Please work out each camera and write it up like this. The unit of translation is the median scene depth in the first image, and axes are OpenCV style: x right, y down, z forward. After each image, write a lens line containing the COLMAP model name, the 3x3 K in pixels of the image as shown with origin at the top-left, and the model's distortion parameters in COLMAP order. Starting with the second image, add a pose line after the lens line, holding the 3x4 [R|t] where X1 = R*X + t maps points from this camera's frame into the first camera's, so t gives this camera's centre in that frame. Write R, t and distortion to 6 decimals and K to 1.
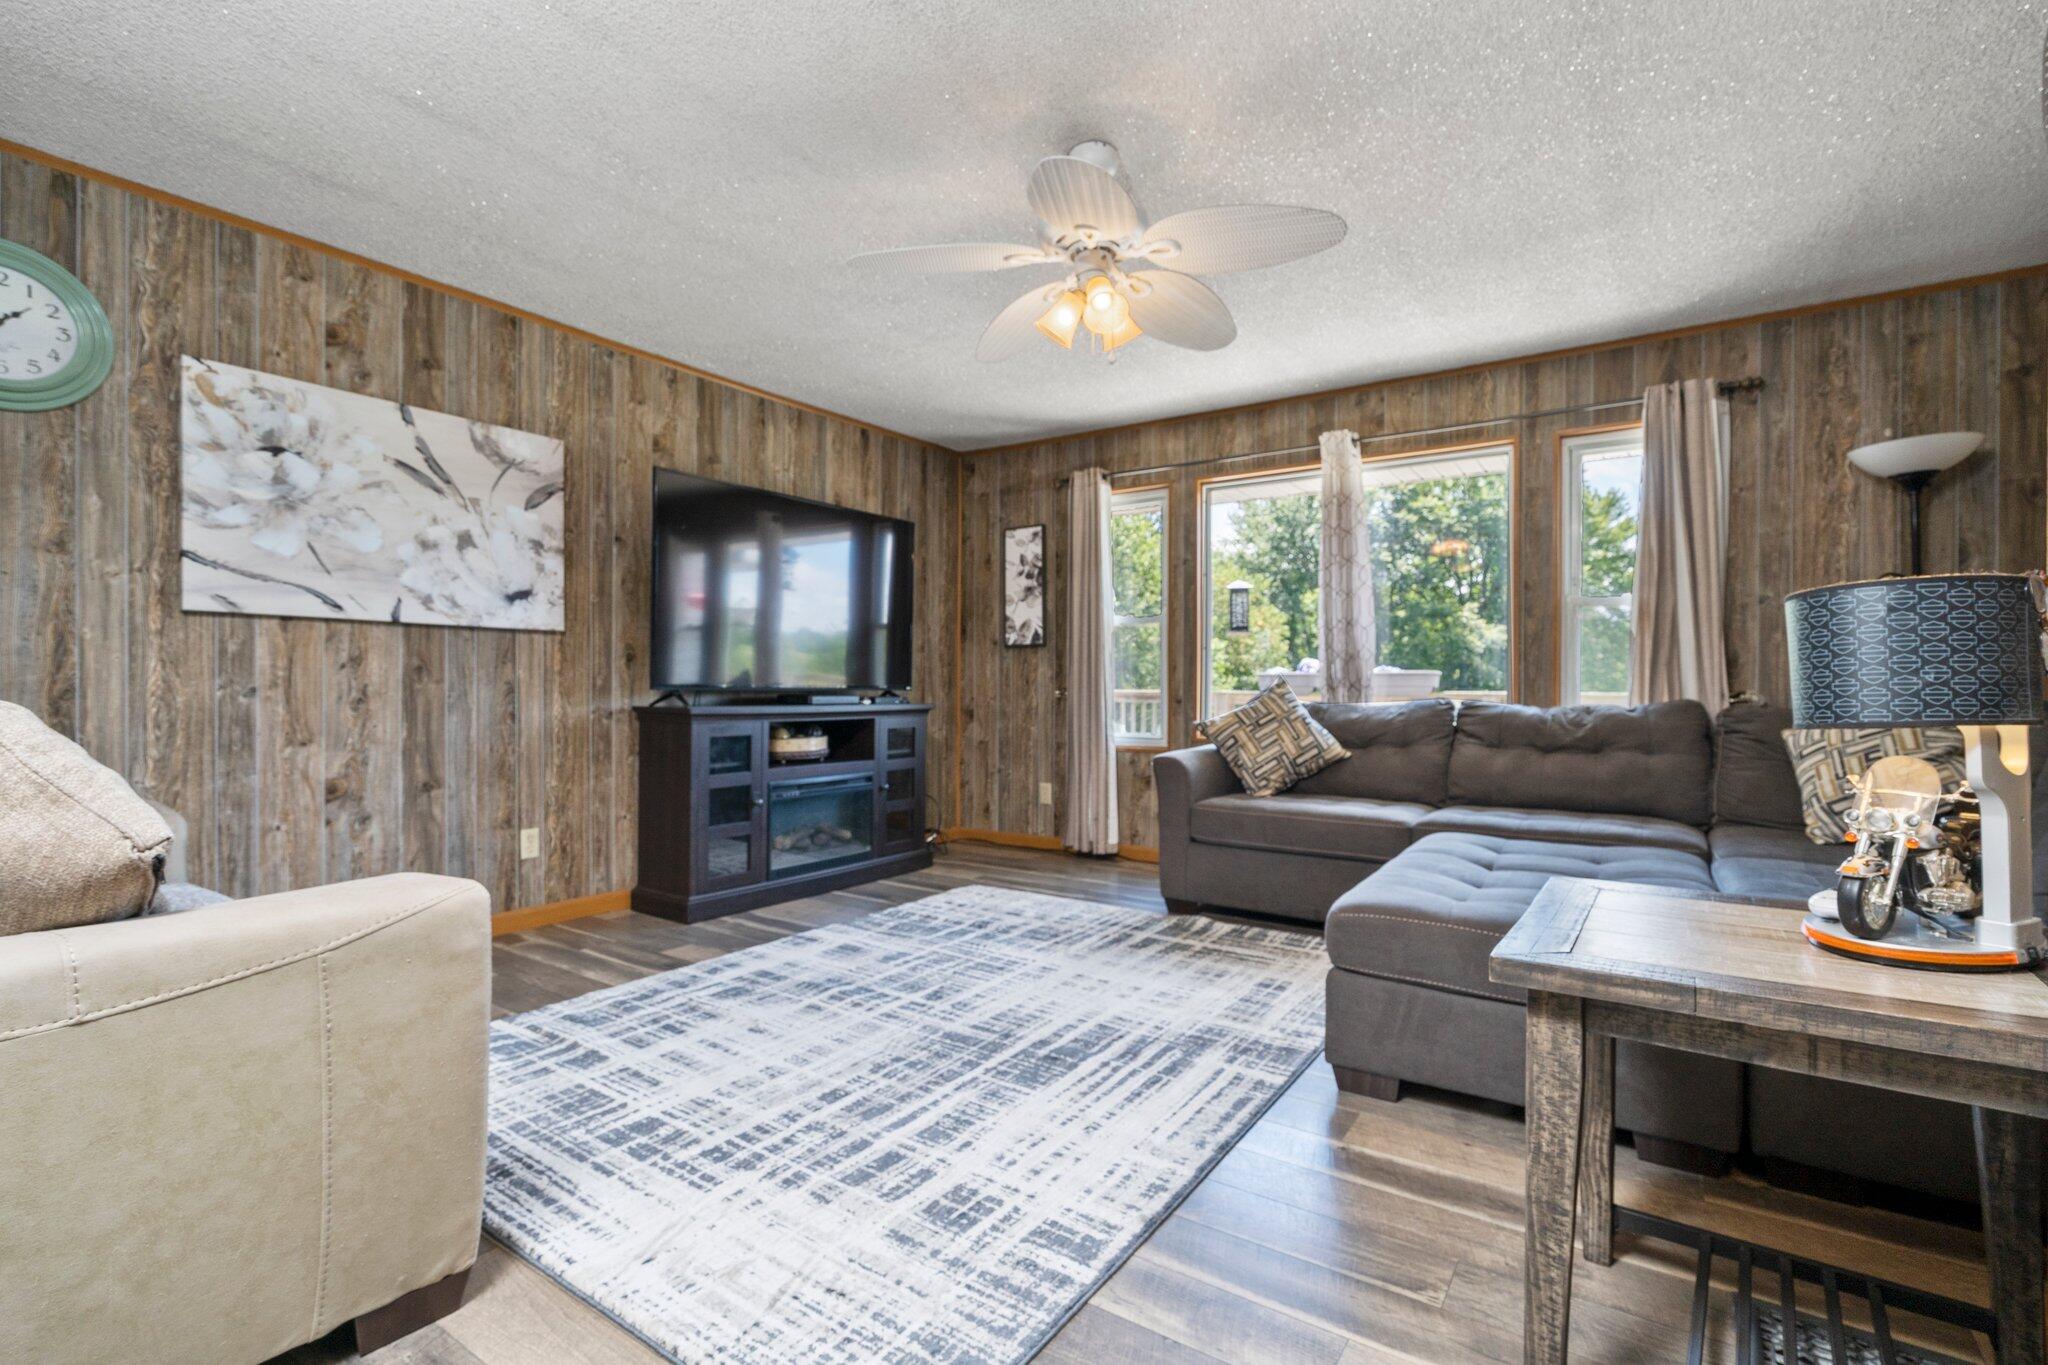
lens RADIAL K [[935.8, 0, 1022.6], [0, 935.8, 684.9], [0, 0, 1]] dist [-0.004572, 0.000942]
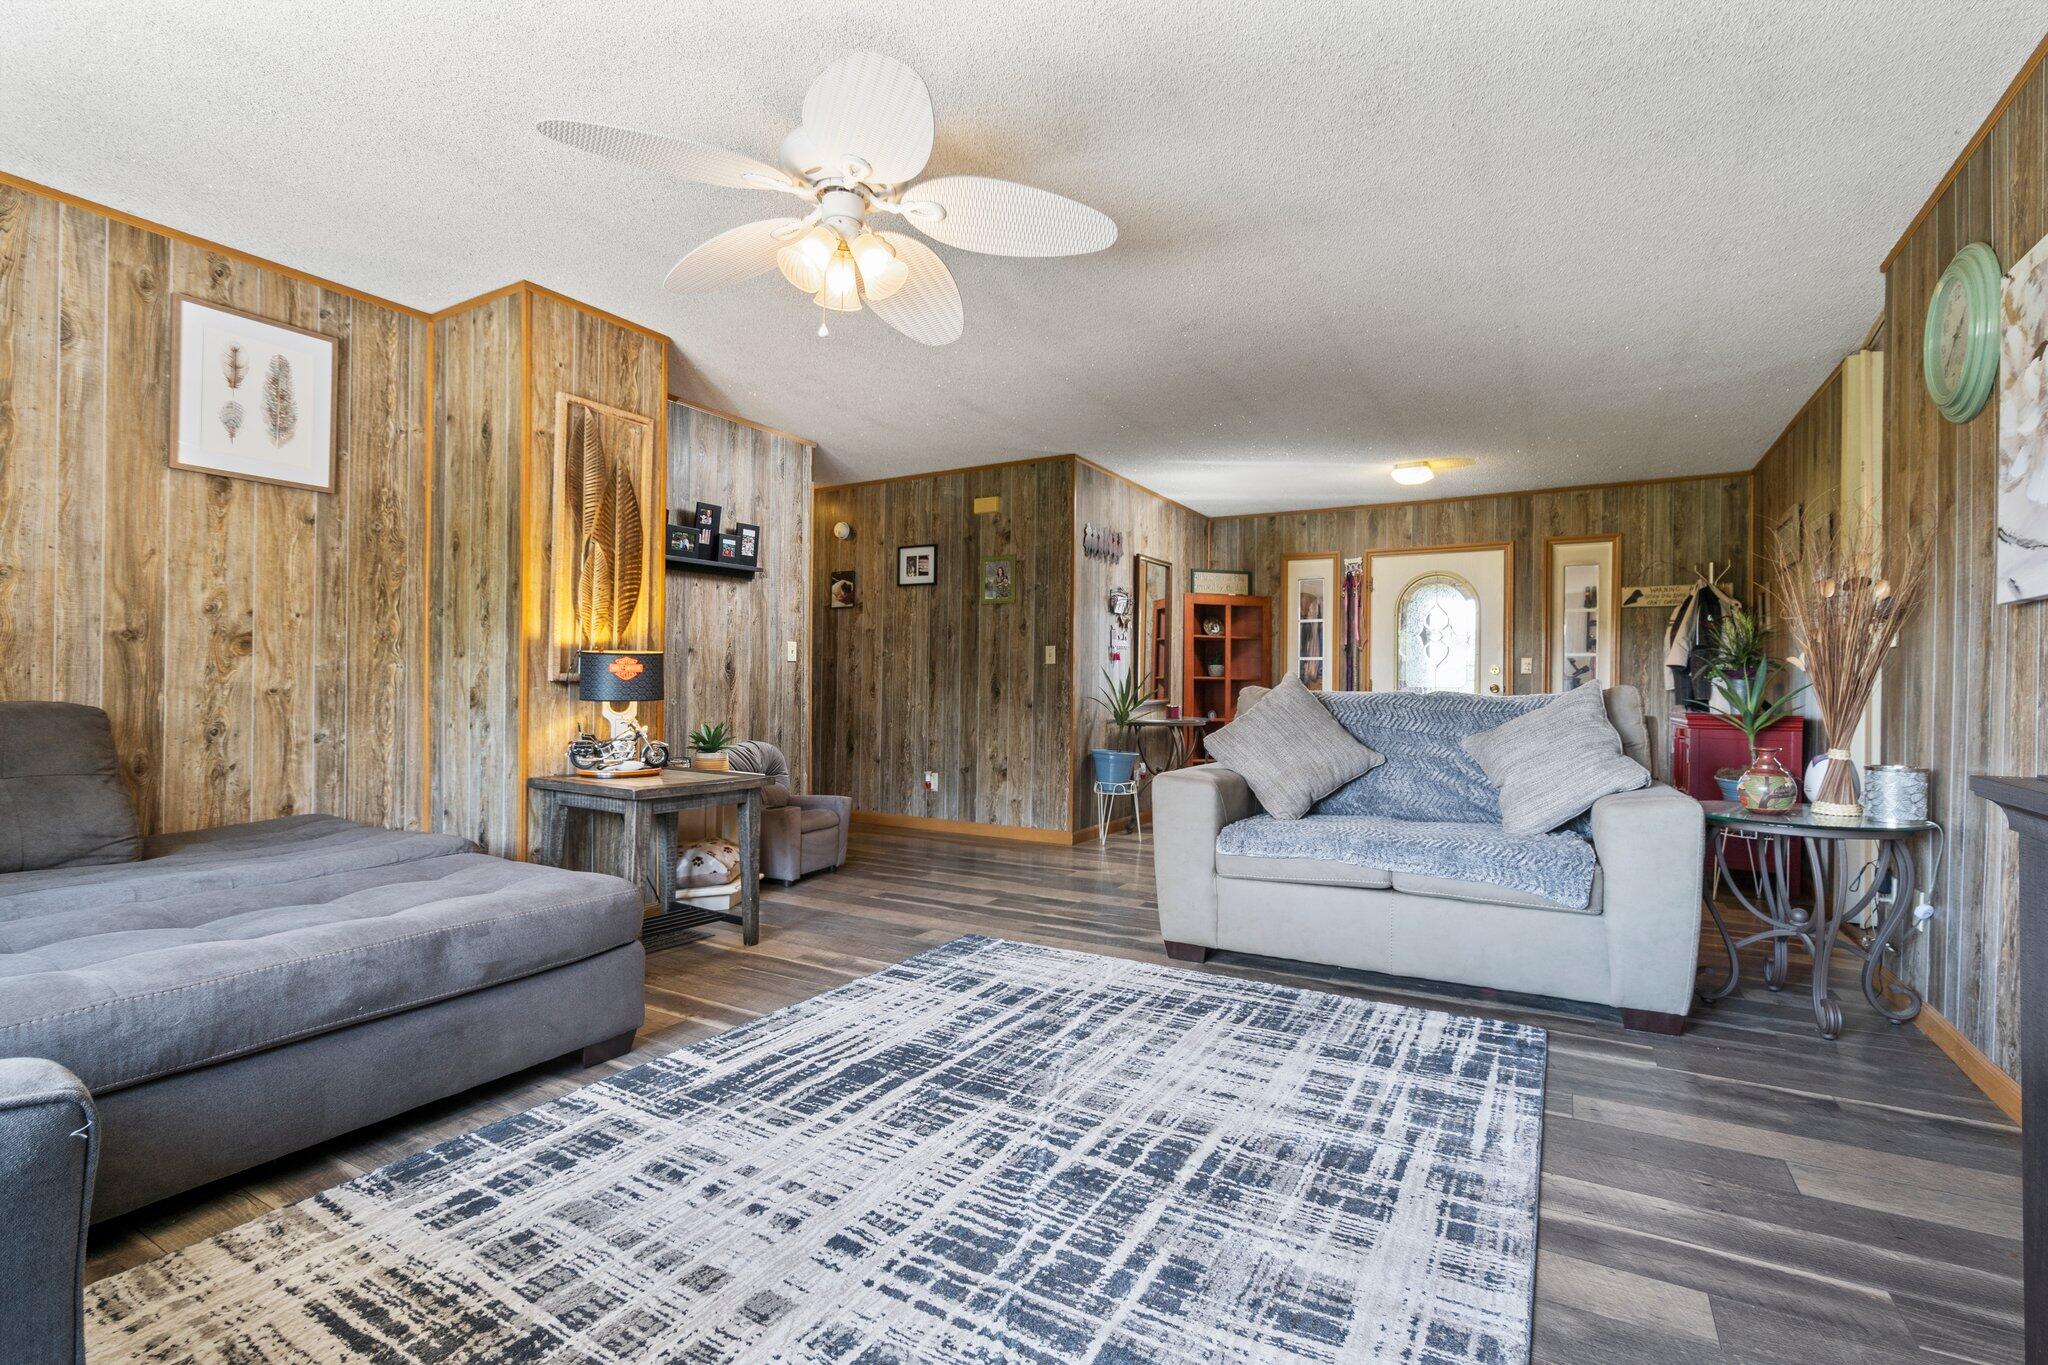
lens RADIAL K [[935.8, 0, 1032.5], [0, 935.8, 686.5], [0, 0, 1]] dist [-0.004572, 0.000942]
pose [[-0.996393, -0.014064, -0.083682, -0.034904], [-0.013798, 0.999898, -0.003759, 0.000799], [0.083726, -0.002591, -0.996485, 2.019225]]
